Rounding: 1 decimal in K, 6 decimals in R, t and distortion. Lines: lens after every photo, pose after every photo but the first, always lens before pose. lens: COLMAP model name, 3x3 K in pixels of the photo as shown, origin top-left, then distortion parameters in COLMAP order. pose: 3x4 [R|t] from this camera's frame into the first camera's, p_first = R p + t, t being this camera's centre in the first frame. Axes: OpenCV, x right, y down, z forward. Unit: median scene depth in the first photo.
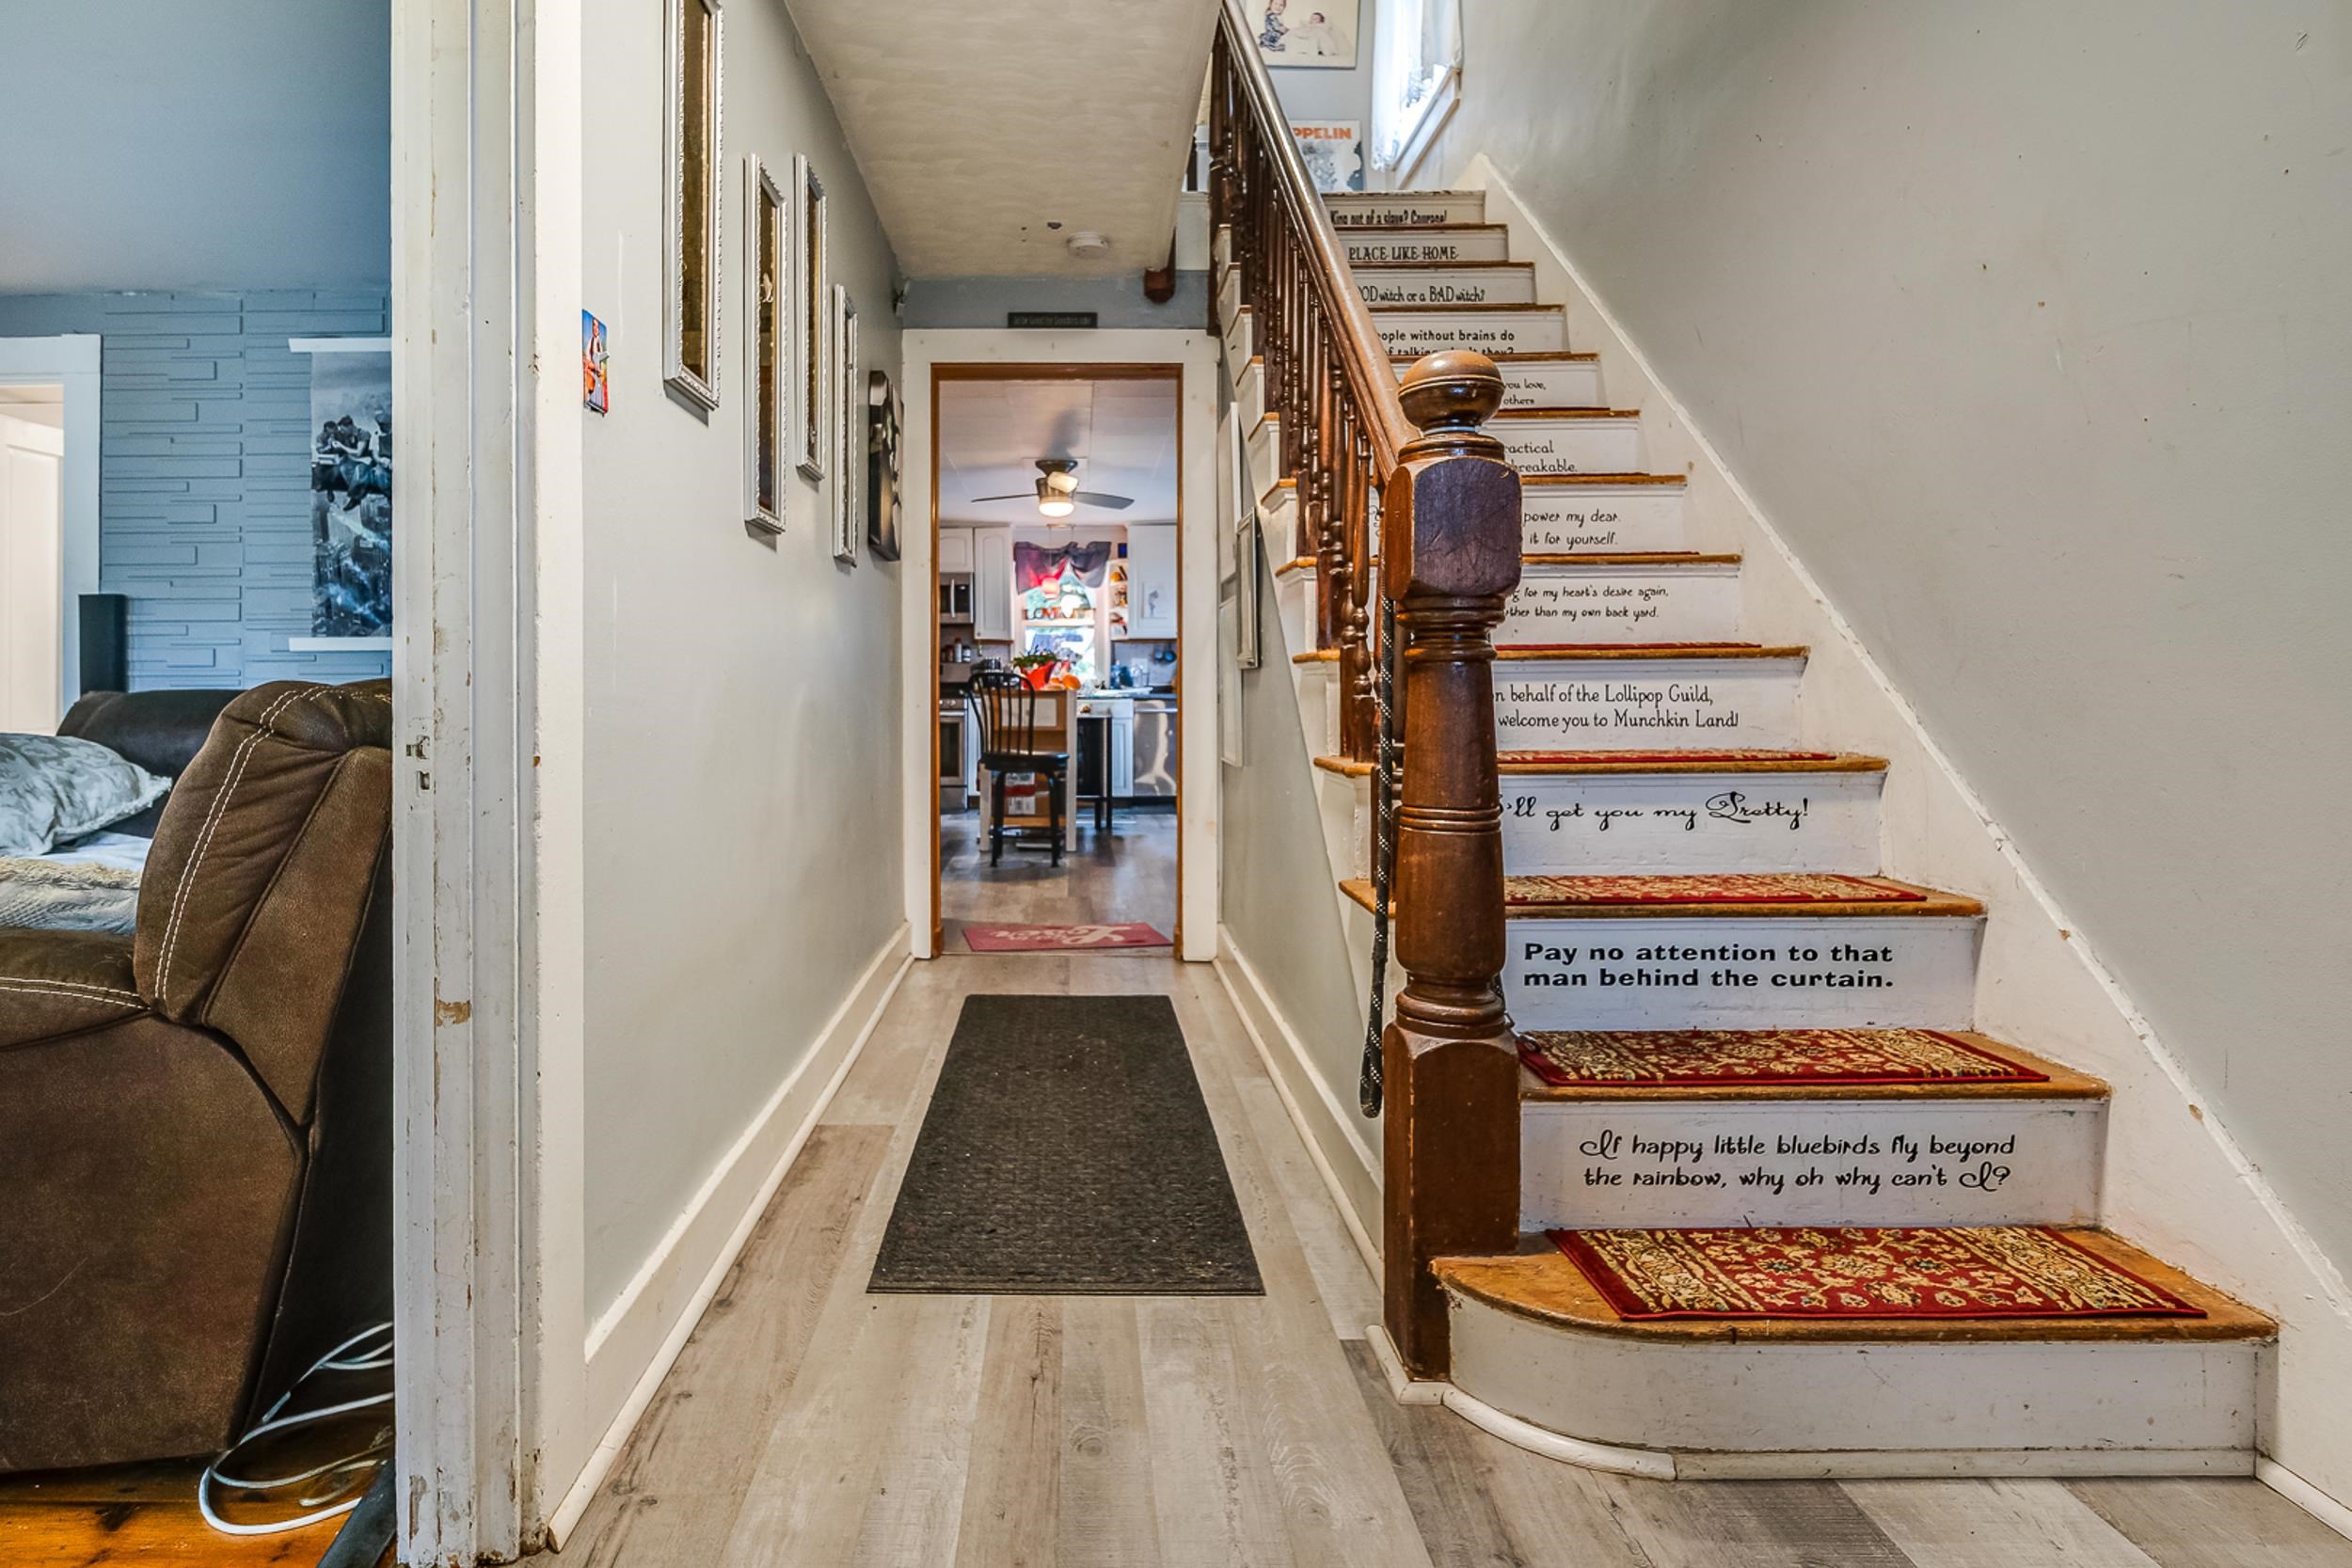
lens RADIAL K [[1262.7, 0, 1175.5], [0, 1262.7, 776.2], [0, 0, 1]] dist [-0.001855, 0.001537]
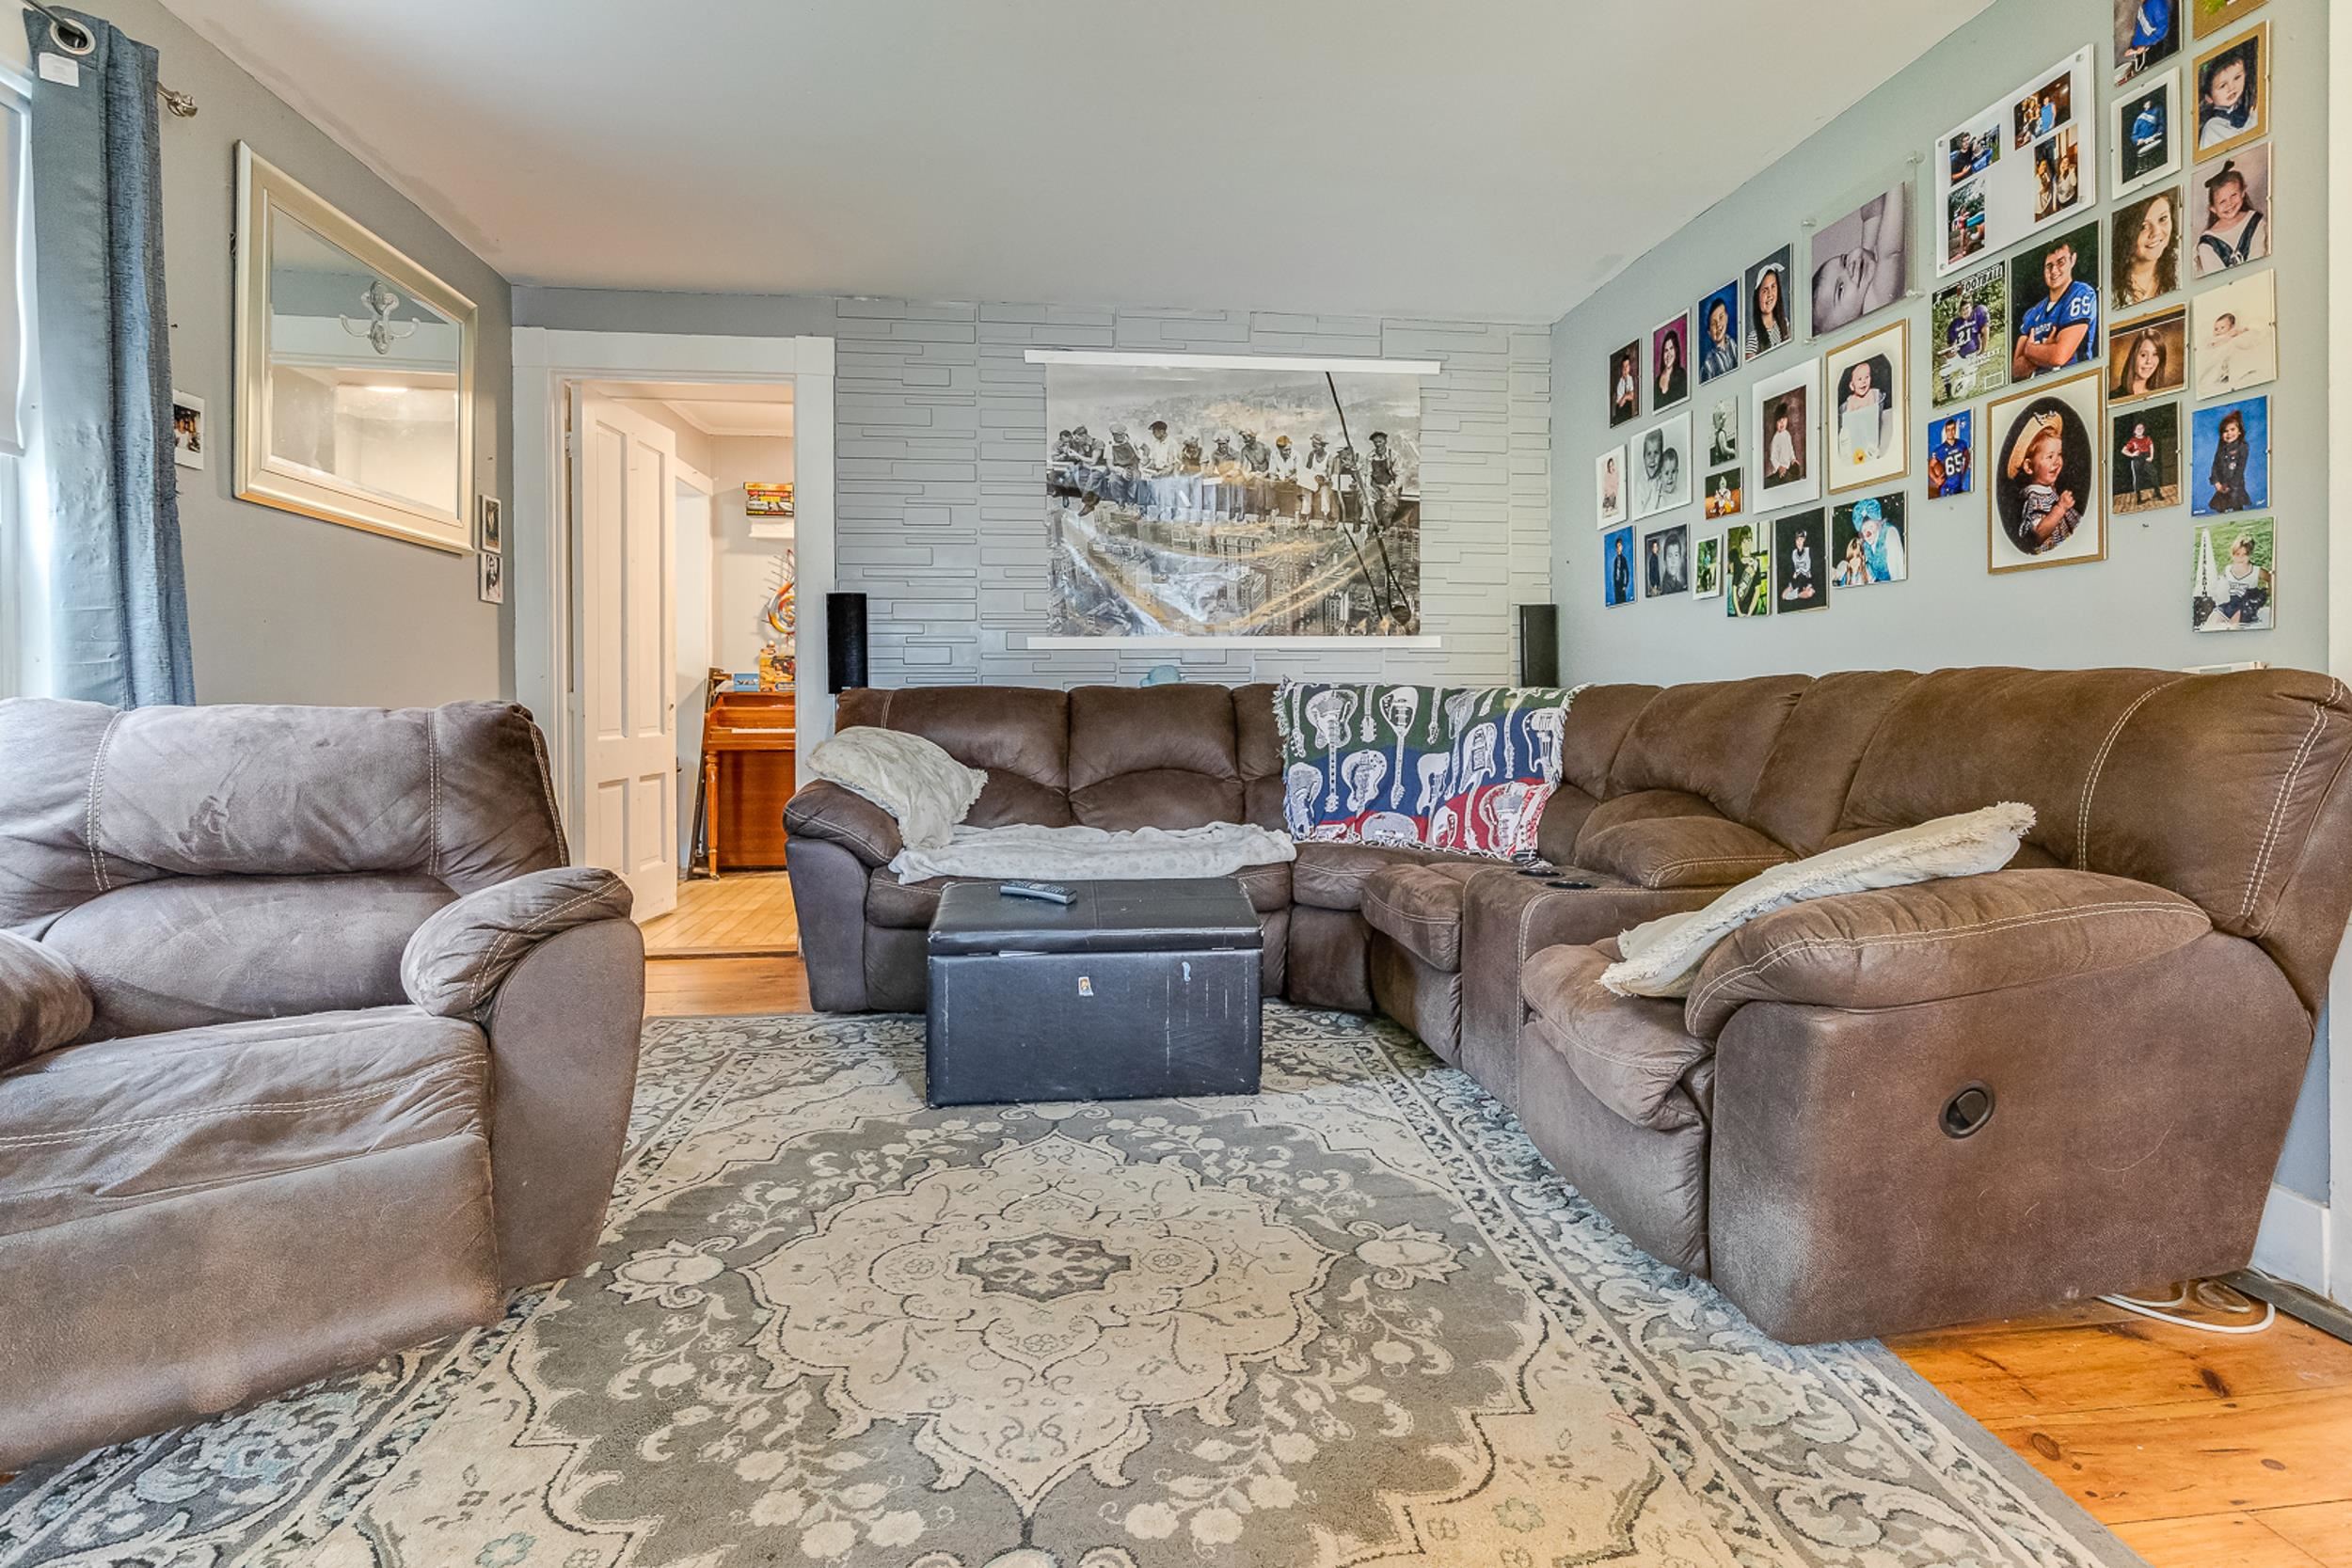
lens RADIAL K [[1262.7, 0, 1175.0], [0, 1262.7, 788.7], [0, 0, 1]] dist [-0.001855, 0.001537]
pose [[0.990882, -0.006826, 0.134562, -0.722172], [0.005377, 0.999924, 0.011130, 0.004933], [-0.134628, -0.010305, 0.990843, -0.053338]]
